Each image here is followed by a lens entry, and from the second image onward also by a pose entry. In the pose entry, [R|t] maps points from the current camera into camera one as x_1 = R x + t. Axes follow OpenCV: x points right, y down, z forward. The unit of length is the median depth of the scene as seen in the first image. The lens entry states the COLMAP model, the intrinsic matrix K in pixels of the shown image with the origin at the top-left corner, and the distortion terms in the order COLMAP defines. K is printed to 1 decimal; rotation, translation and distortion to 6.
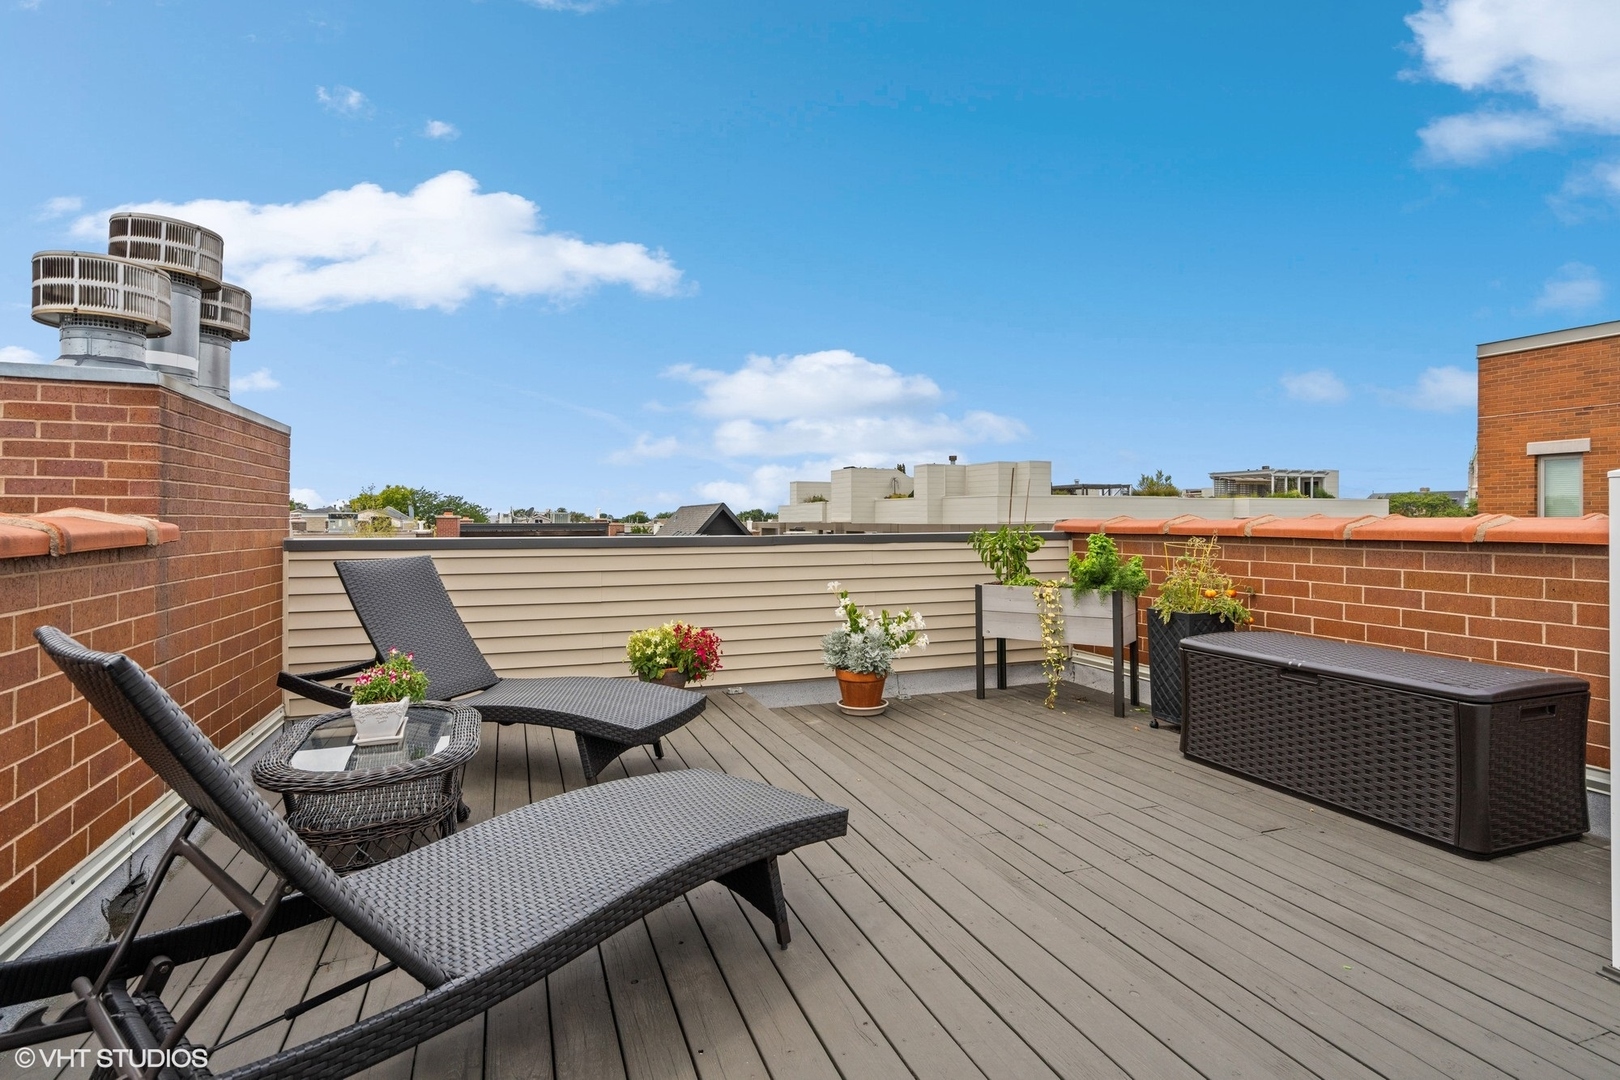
lens RADIAL K [[789.3, 0, 806.4], [0, 789.3, 517.2], [0, 0, 1]] dist [0.000498, -0.000190]
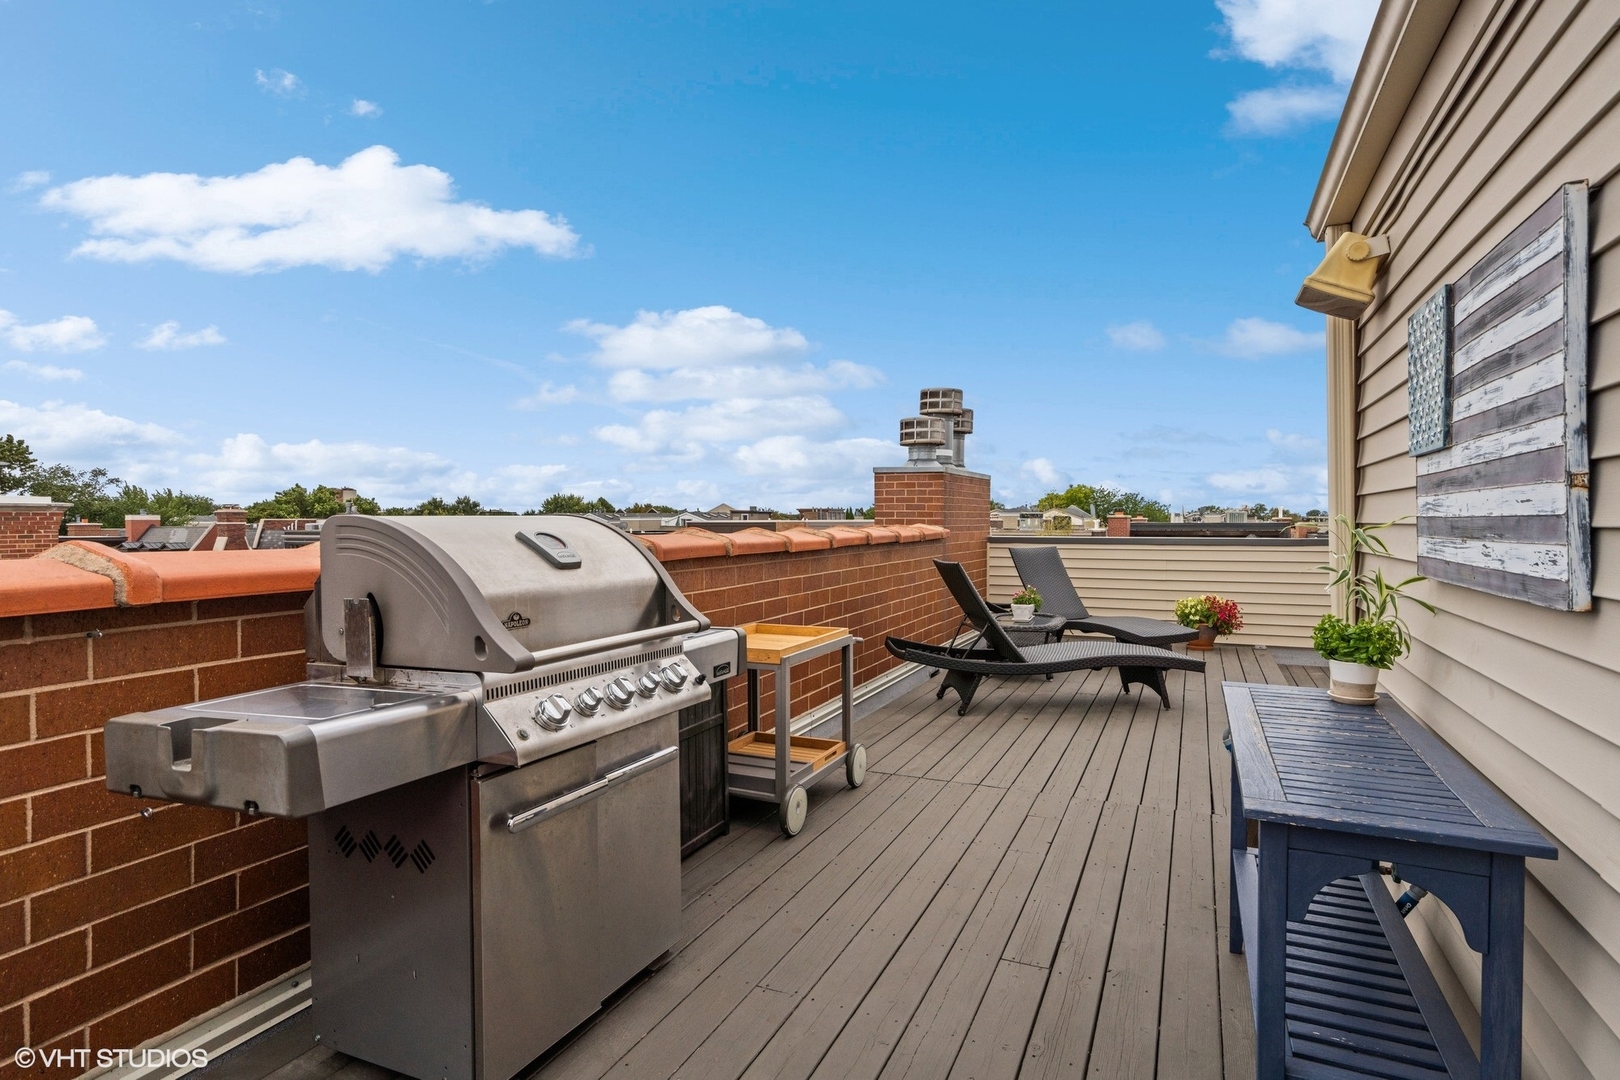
lens RADIAL K [[839.8, 0, 810.0], [0, 839.8, 540.0], [0, 0, 1]] dist [-0.002349, -0.000486]
pose [[0.703078, 0.016456, -0.710922, 0.456209], [0.005023, 0.999592, 0.028105, -0.021438], [0.711095, -0.023331, 0.702709, -0.695921]]
